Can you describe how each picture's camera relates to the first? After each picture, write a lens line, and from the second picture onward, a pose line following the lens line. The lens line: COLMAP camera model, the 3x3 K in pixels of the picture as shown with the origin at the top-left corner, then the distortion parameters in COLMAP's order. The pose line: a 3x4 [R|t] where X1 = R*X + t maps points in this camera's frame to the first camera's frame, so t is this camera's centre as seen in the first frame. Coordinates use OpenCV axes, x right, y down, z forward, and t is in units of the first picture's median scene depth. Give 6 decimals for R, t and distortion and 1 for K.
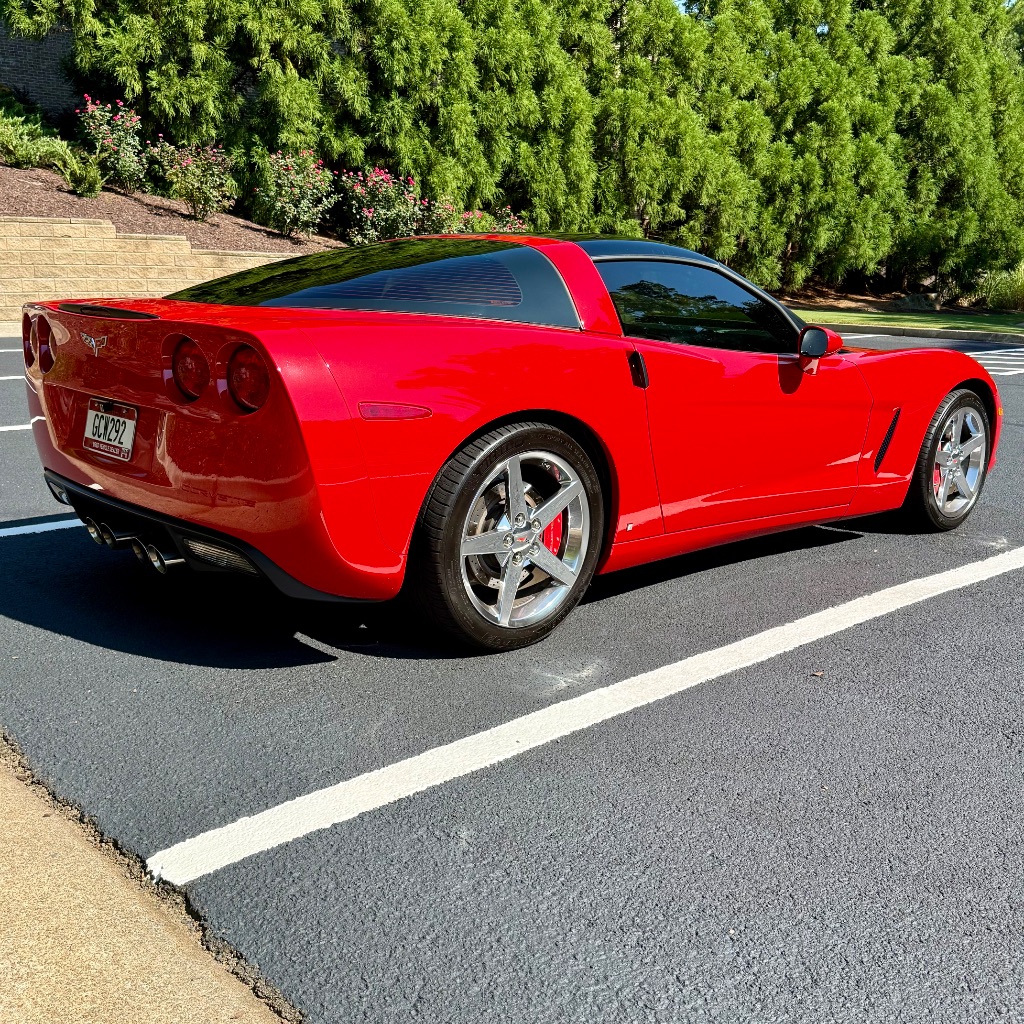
lens RADIAL K [[1129.9, 0, 512.0], [0, 1129.9, 512.0], [0, 0, 1]] dist [0.137057, -0.255469]
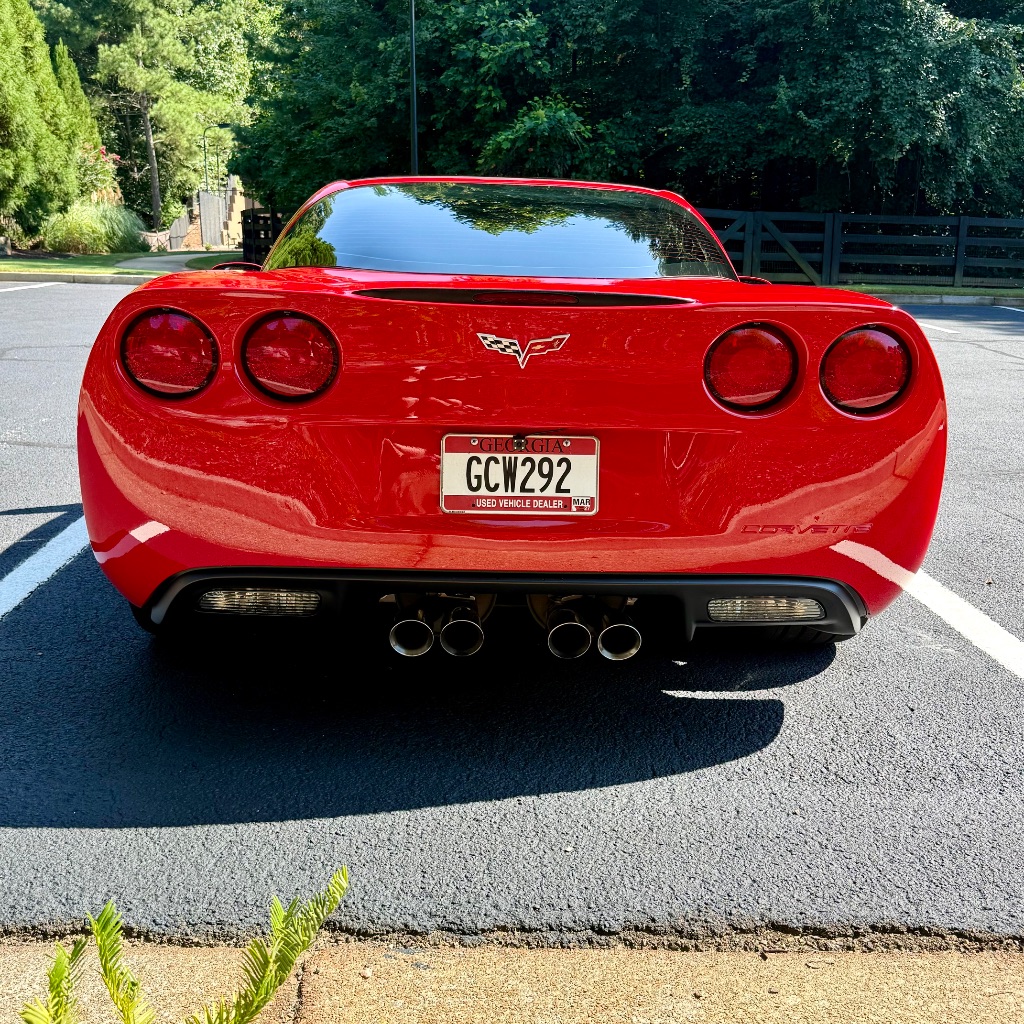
lens RADIAL K [[1129.9, 0, 512.0], [0, 1129.9, 512.0], [0, 0, 1]] dist [0.137057, -0.255469]
pose [[0.656903, -0.190363, 0.729548, -0.744787], [0.154917, 0.981035, 0.116493, -0.114279], [-0.737888, 0.036495, 0.673935, 0.499477]]
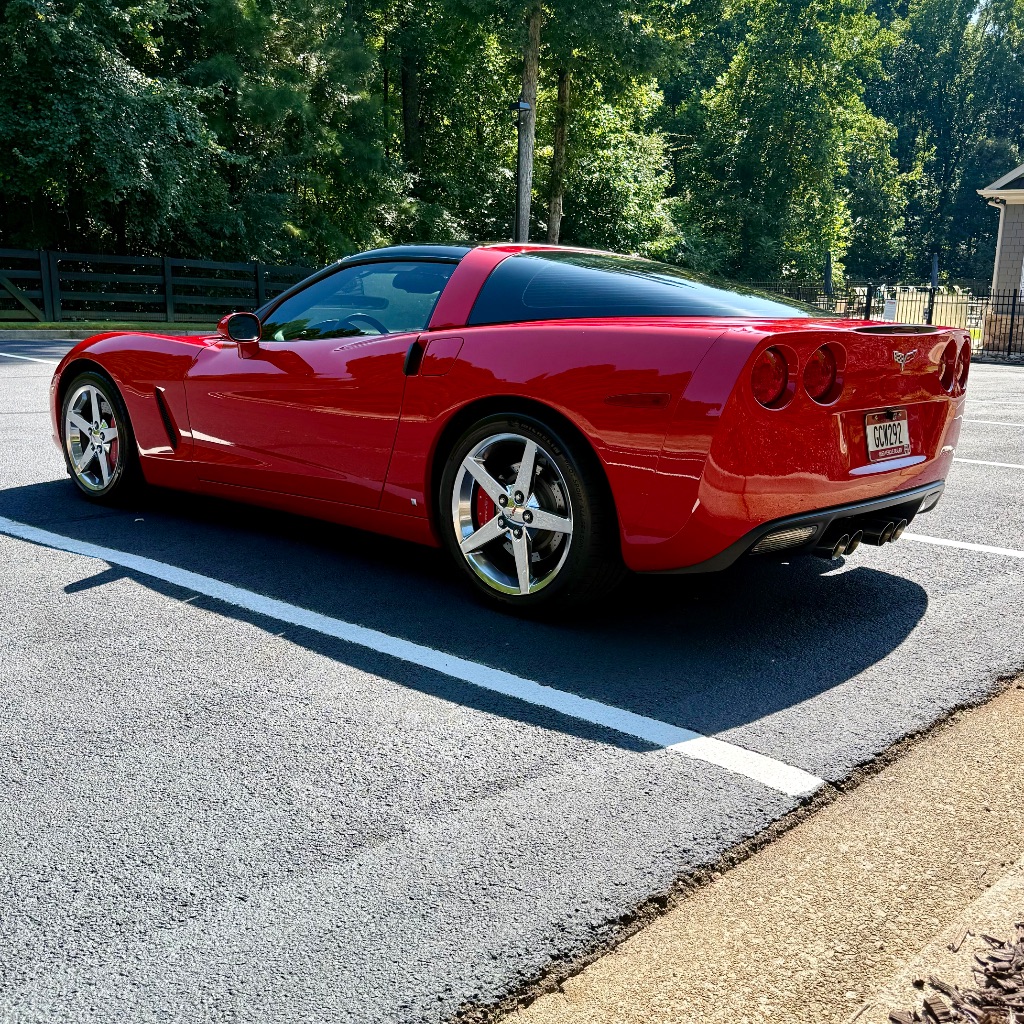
lens RADIAL K [[1122.9, 0, 528.7], [0, 1122.9, 554.5], [0, 0, 1]] dist [0.012790, -0.046901]
pose [[-0.076084, -0.254178, 0.964160, -1.253023], [0.181251, 0.947327, 0.264044, -0.279816], [-0.980489, 0.194844, -0.026006, 1.239675]]
